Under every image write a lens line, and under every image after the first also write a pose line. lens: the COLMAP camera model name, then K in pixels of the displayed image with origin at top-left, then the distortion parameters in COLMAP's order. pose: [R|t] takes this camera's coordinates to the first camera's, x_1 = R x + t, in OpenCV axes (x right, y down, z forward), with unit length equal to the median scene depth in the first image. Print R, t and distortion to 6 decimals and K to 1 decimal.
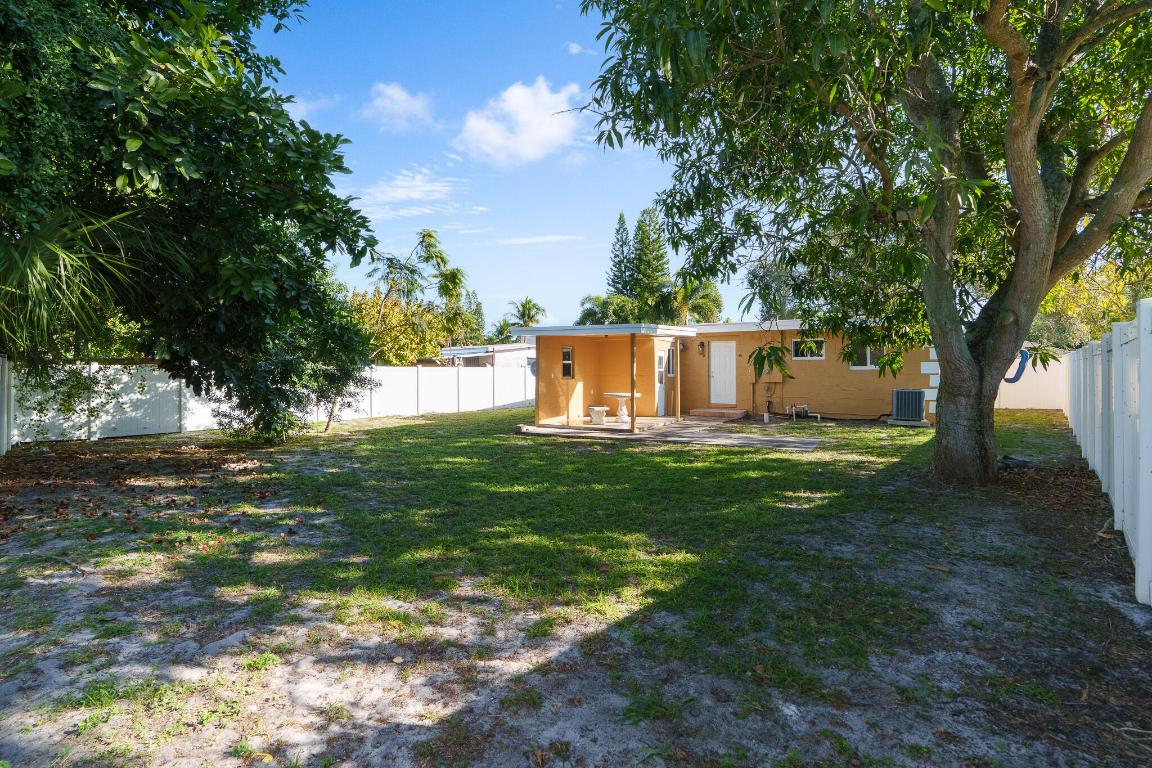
lens RADIAL K [[522.5, 0, 576.2], [0, 522.5, 377.5], [0, 0, 1]] dist [-0.007513, 0.003455]
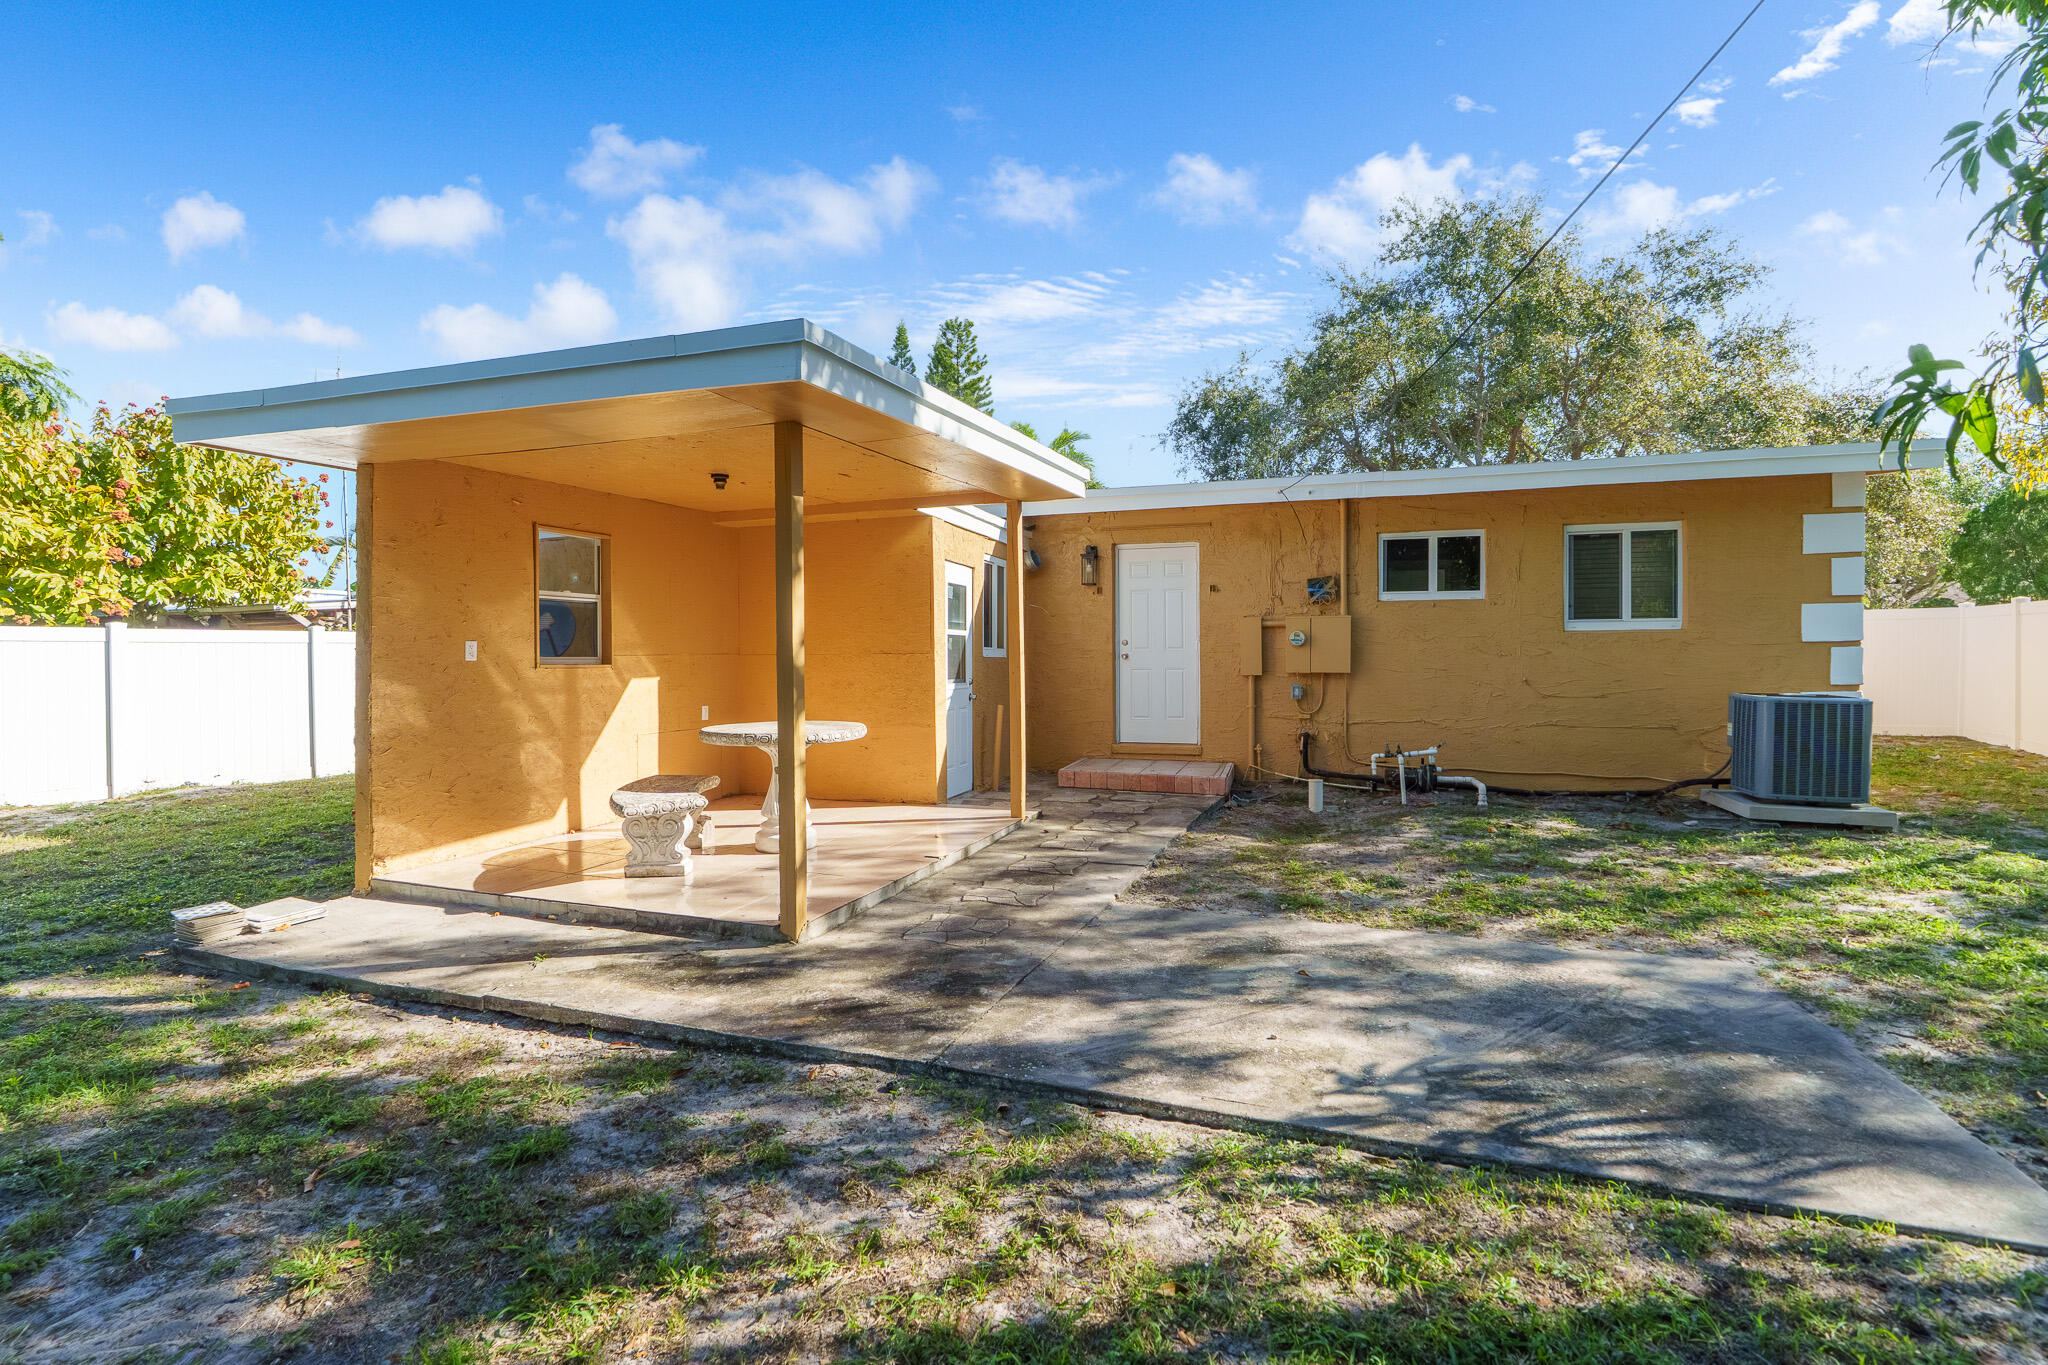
lens RADIAL K [[928.8, 0, 1027.6], [0, 928.8, 680.5], [0, 0, 1]] dist [-0.007513, 0.003455]
pose [[0.978878, -0.007626, 0.204301, 0.096295], [0.003743, 0.999805, 0.019386, 0.001702], [-0.204409, -0.018212, 0.978716, 0.502230]]
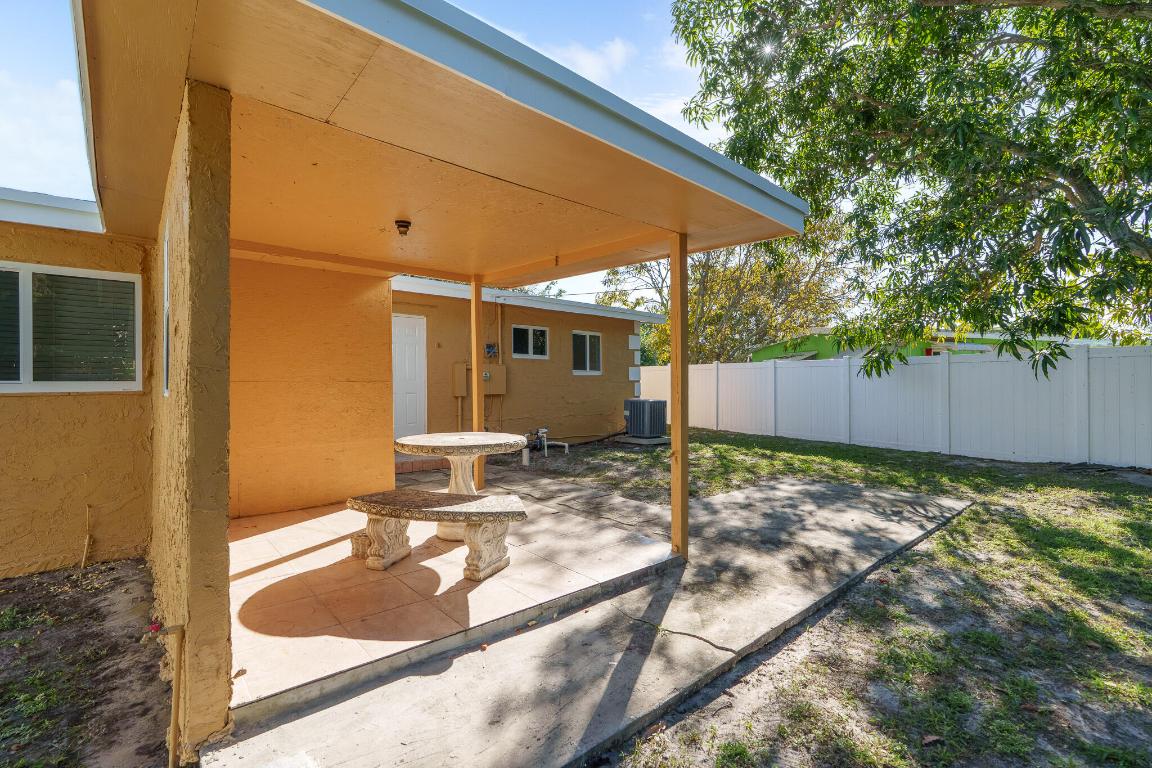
lens RADIAL K [[522.5, 0, 576.2], [0, 522.5, 380.9], [0, 0, 1]] dist [-0.007513, 0.003455]
pose [[0.289142, 0.011448, 0.957218, -0.152672], [0.013650, 0.999778, -0.016080, 0.003803], [-0.957189, 0.017715, 0.288921, 0.749448]]
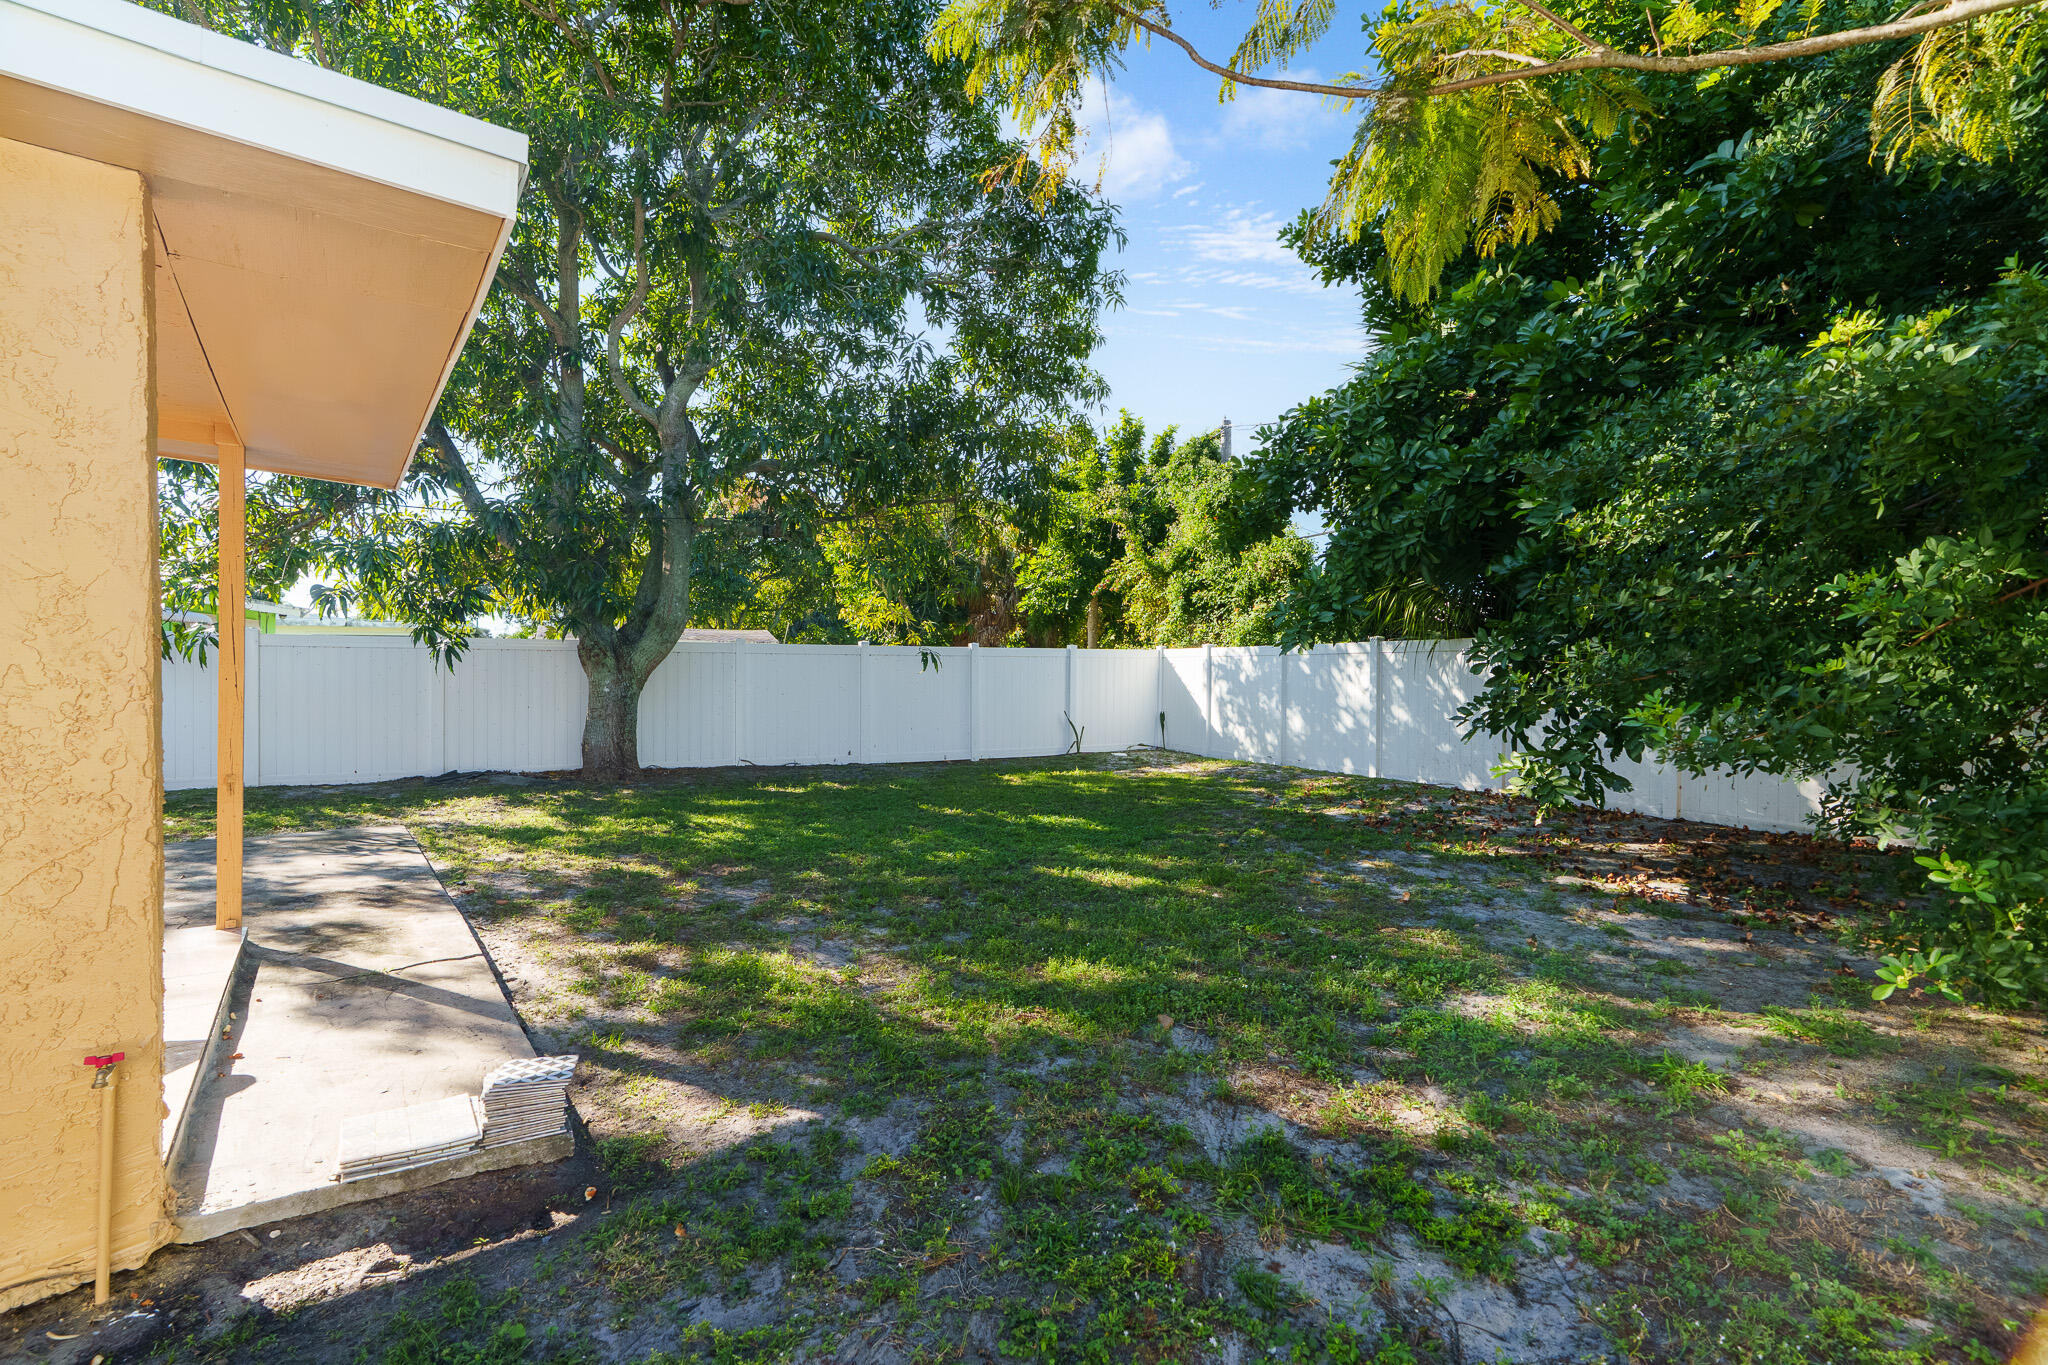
lens RADIAL K [[928.8, 0, 1022.0], [0, 928.8, 685.4], [0, 0, 1]] dist [-0.007513, 0.003455]
pose [[-0.936528, -0.014451, 0.350296, -0.231006], [-0.011968, 0.999886, 0.009253, -0.000424], [-0.350389, 0.004473, -0.936593, 0.947911]]
